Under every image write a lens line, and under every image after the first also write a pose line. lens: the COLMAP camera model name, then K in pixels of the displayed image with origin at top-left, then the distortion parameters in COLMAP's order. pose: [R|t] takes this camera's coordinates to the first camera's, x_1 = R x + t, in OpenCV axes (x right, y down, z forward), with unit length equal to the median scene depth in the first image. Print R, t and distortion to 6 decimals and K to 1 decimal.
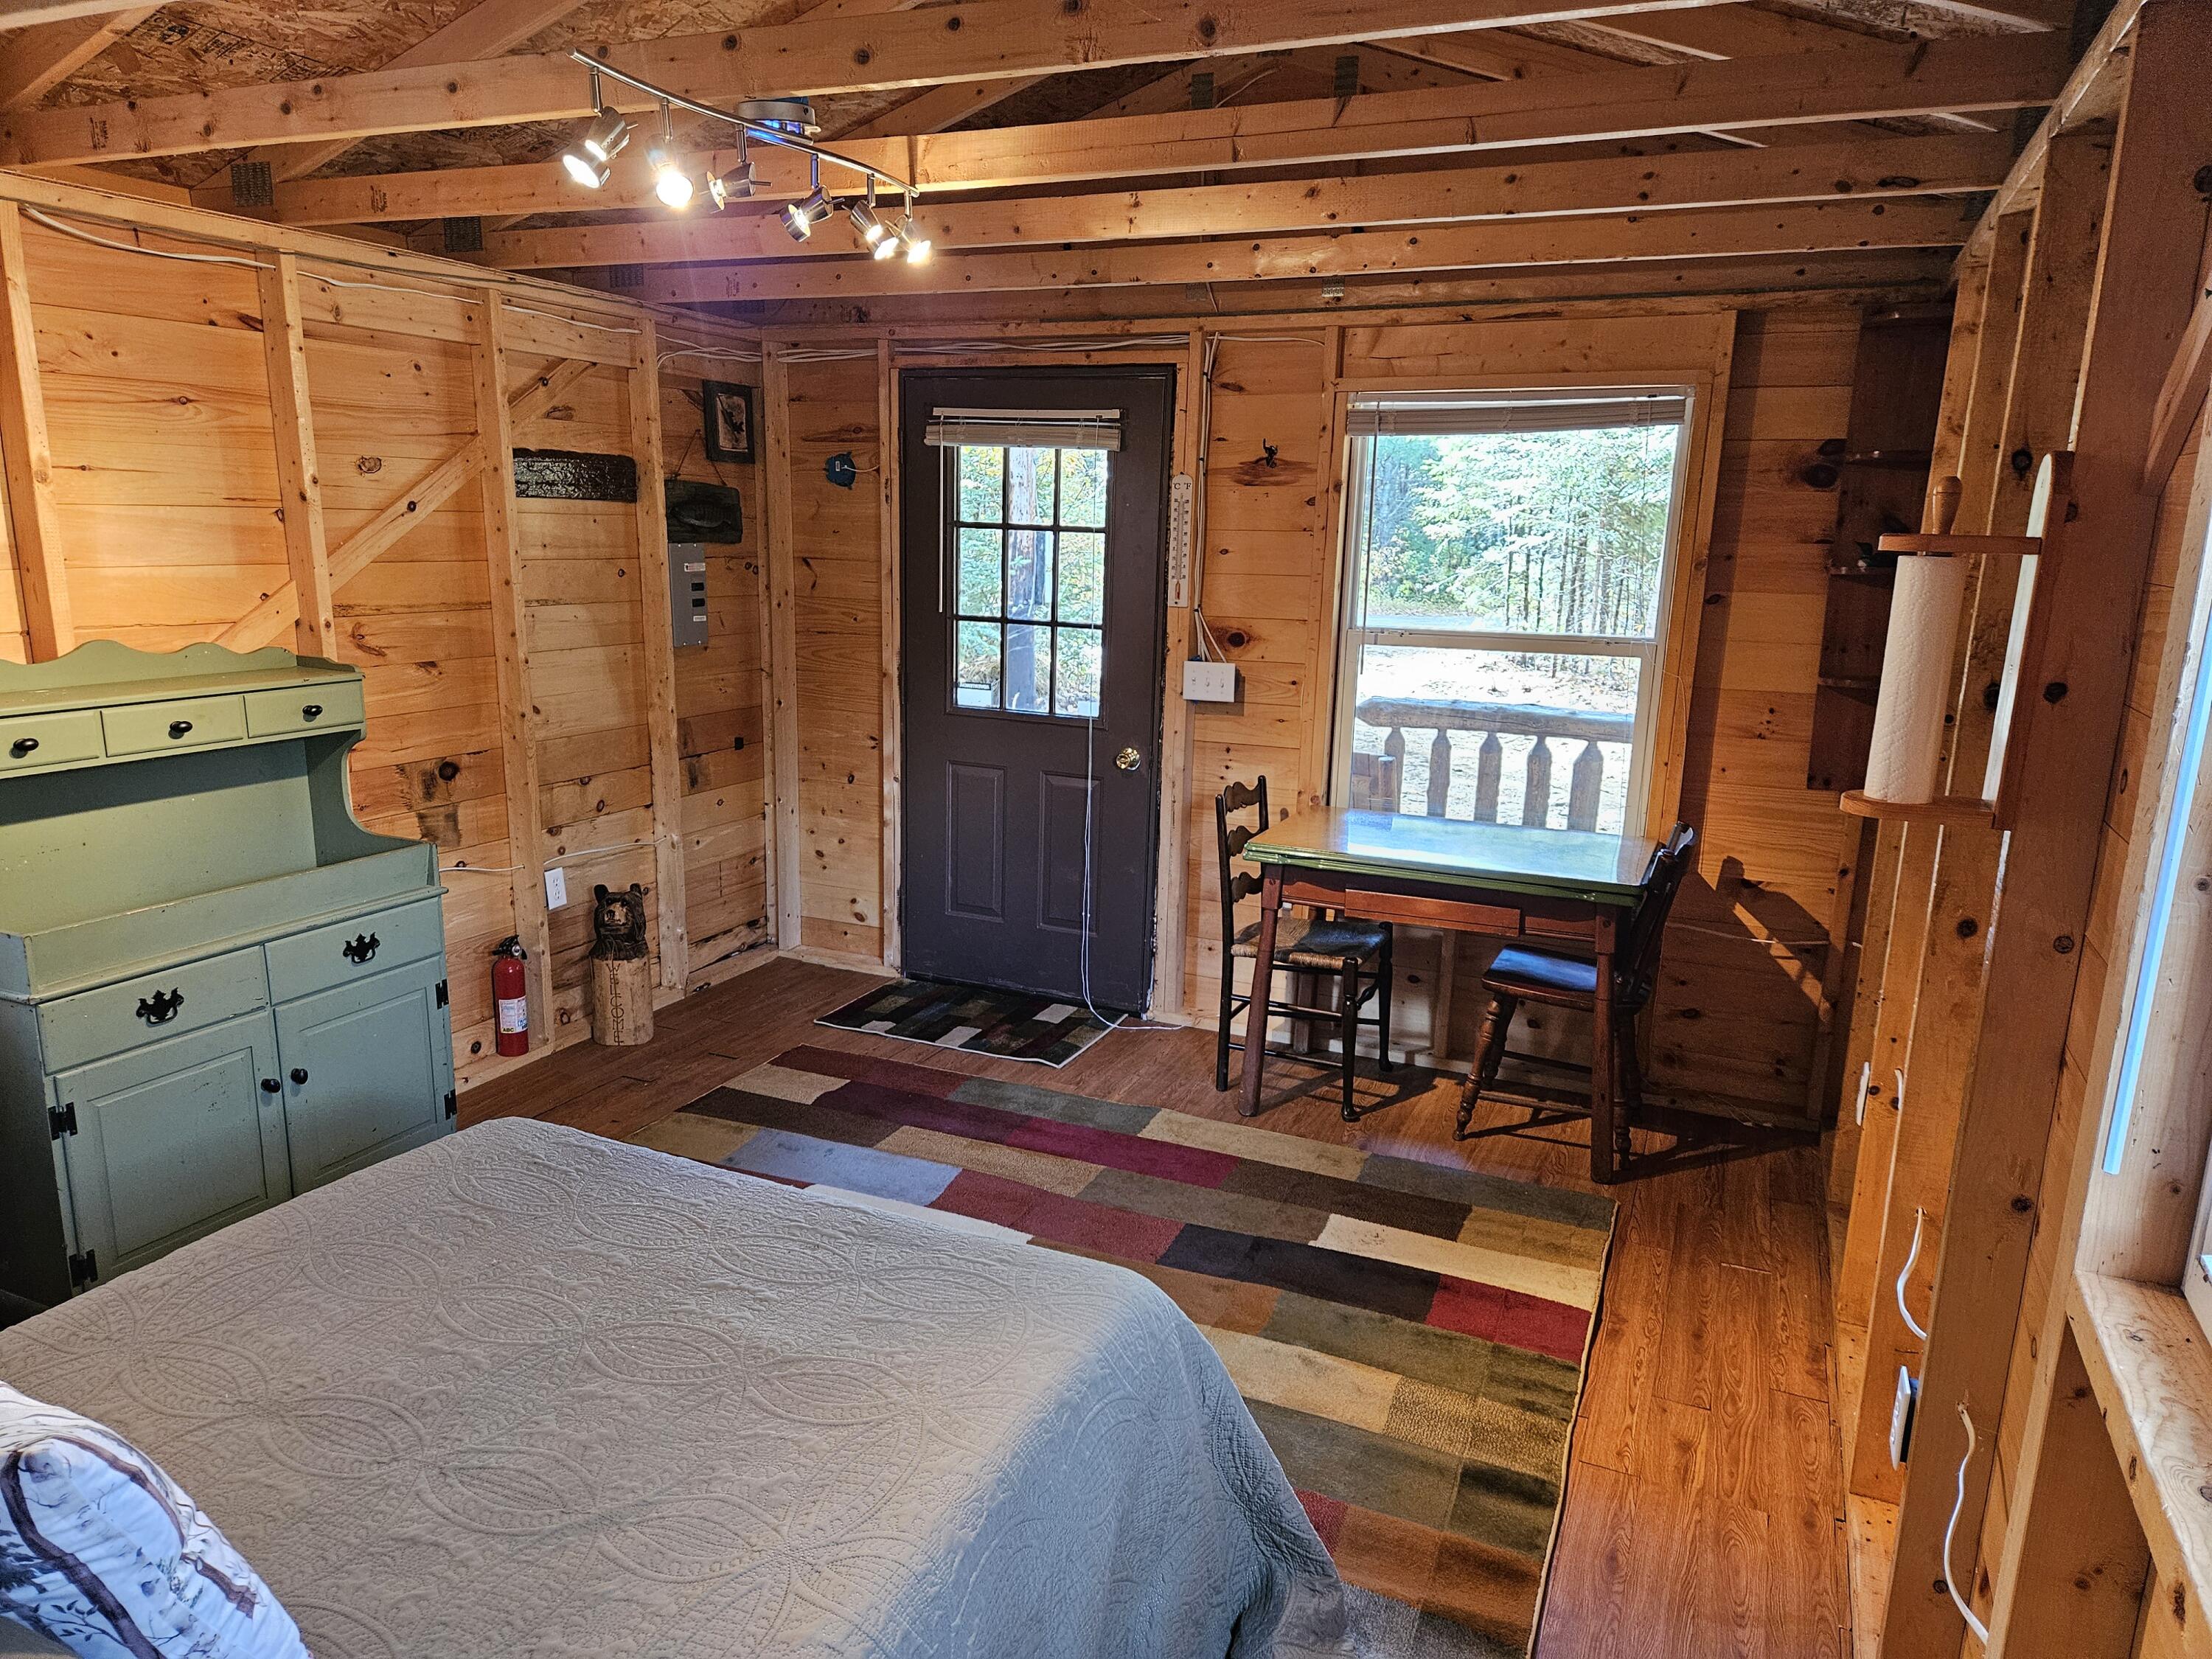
lens RADIAL K [[1481.7, 0, 1106.5], [0, 1481.7, 862.7], [0, 0, 1]] dist [0.094352, -0.076608]
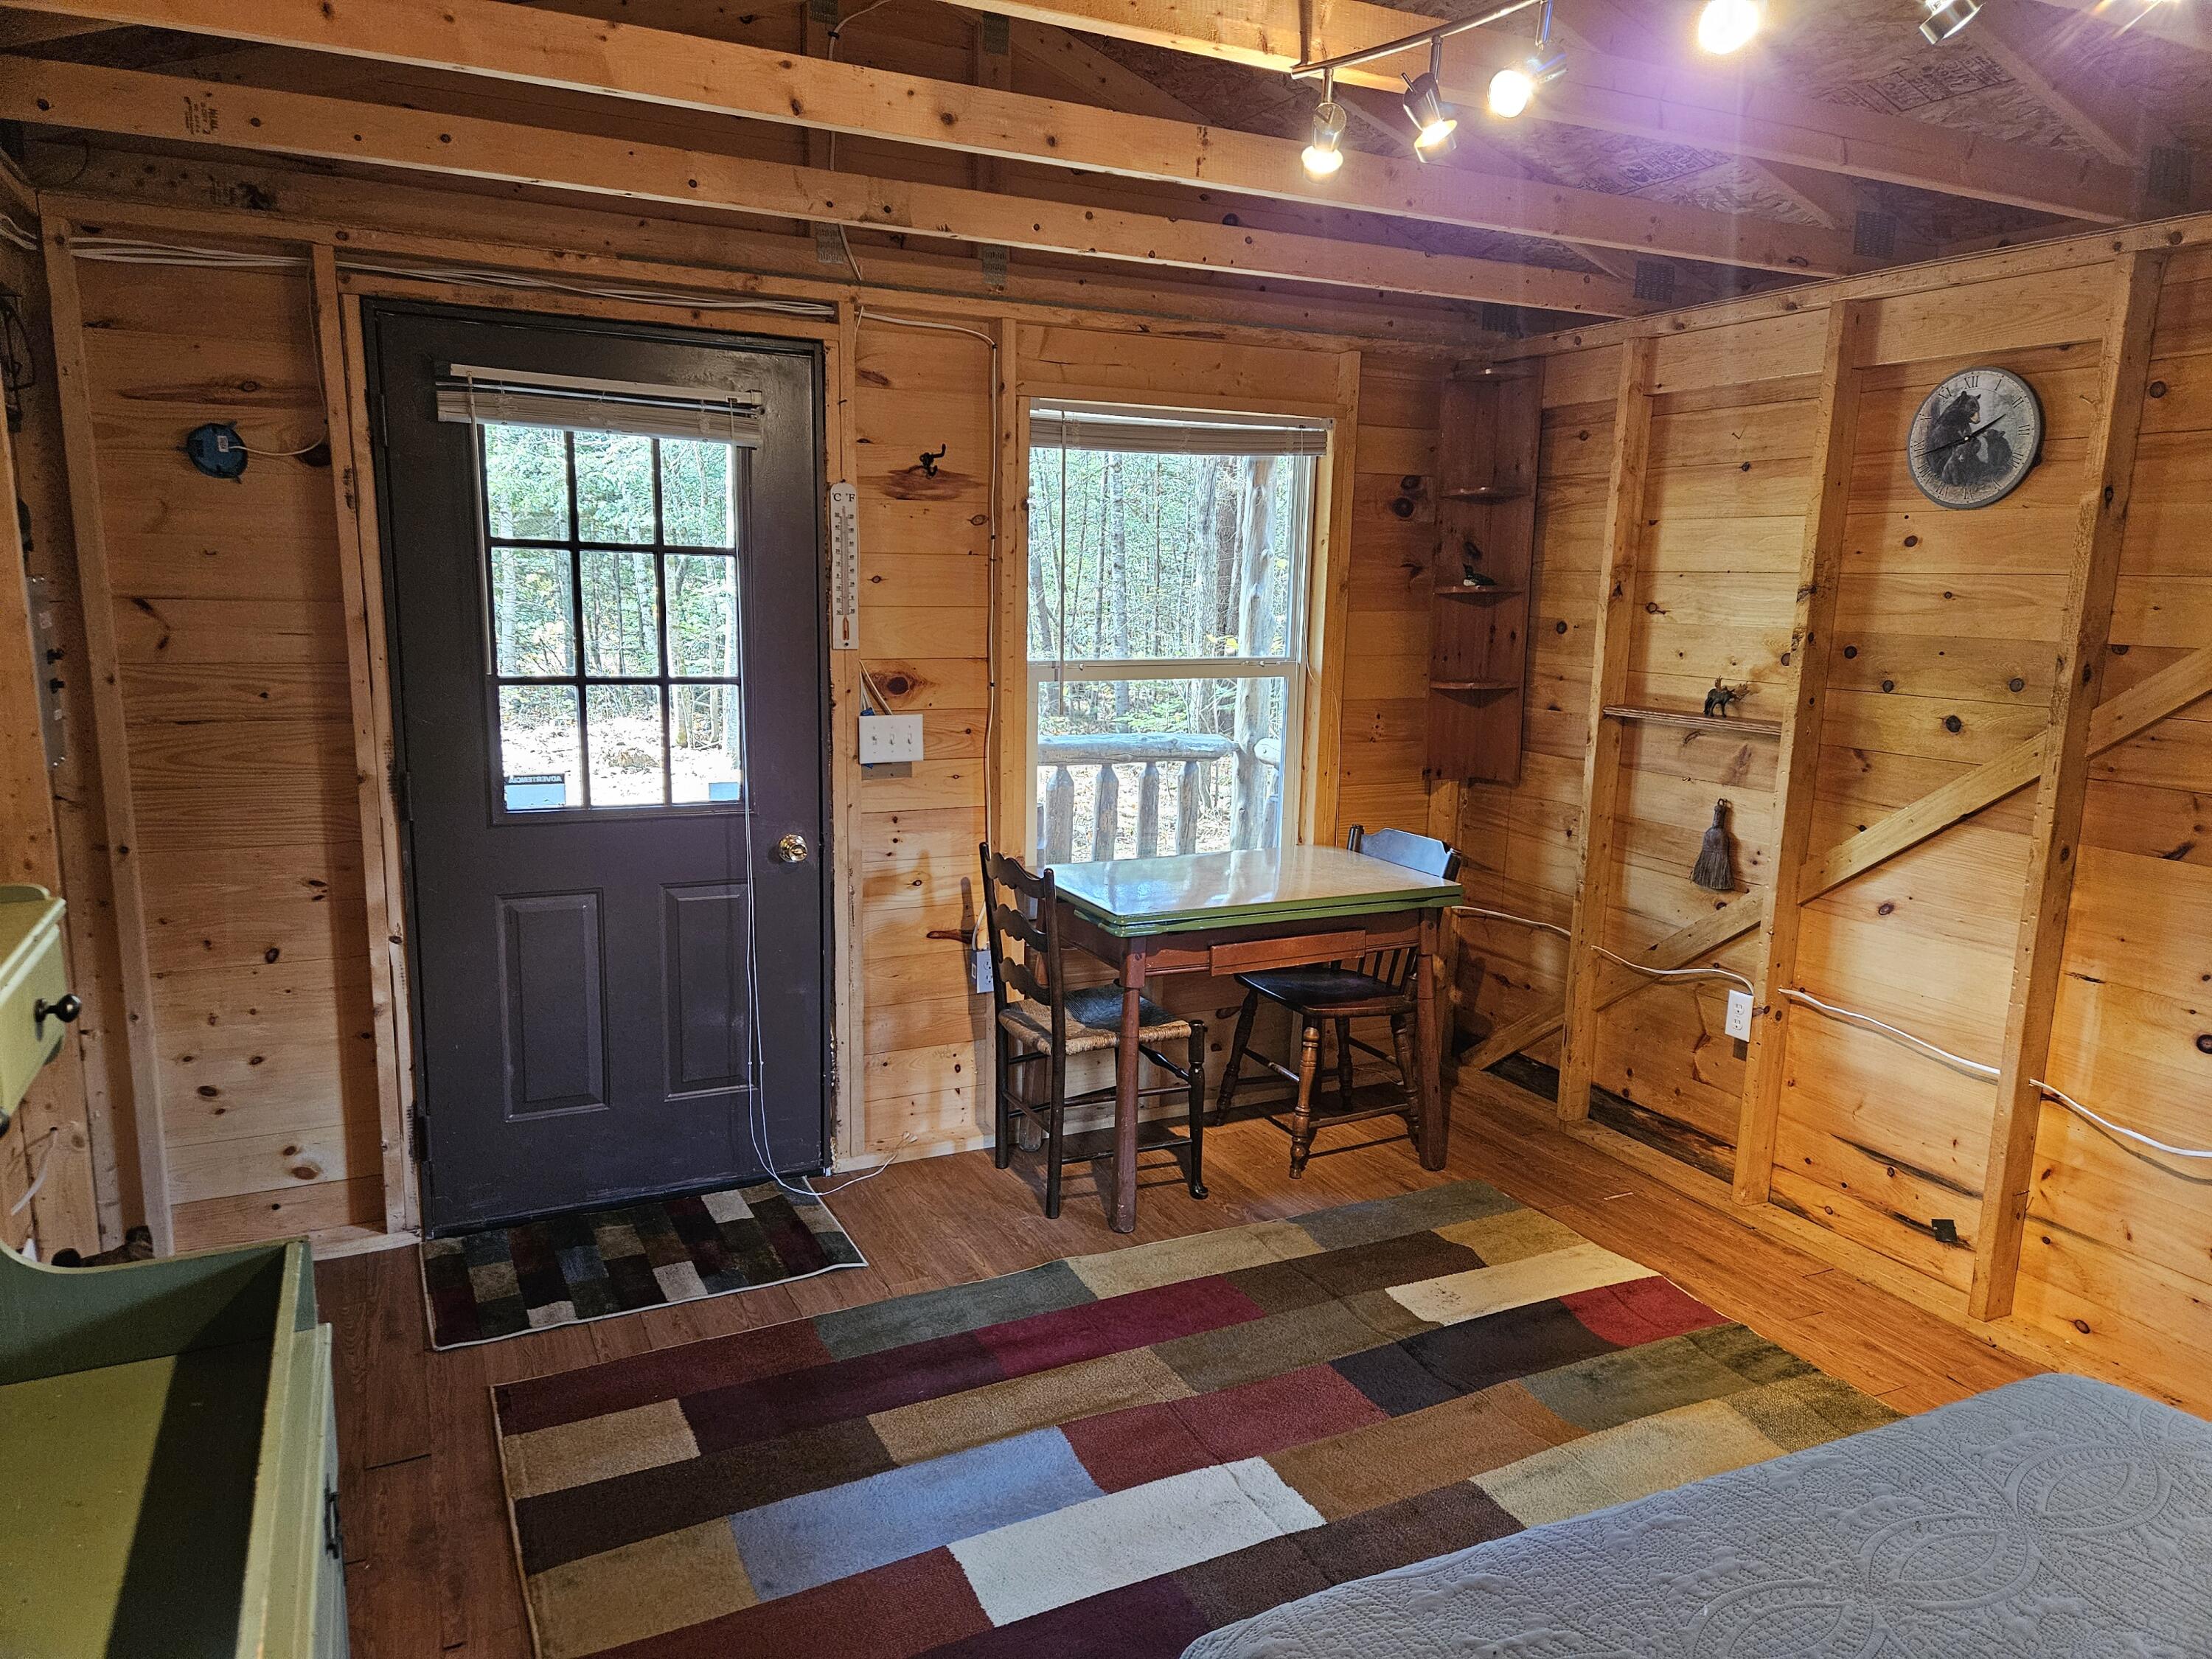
lens RADIAL K [[1481.7, 0, 1106.5], [0, 1481.7, 862.7], [0, 0, 1]] dist [0.094352, -0.076608]
pose [[0.643393, -0.159188, 0.748802, -0.475011], [0.168313, 0.983622, 0.064490, -0.088195], [-0.746804, 0.084541, 0.659649, 0.384085]]
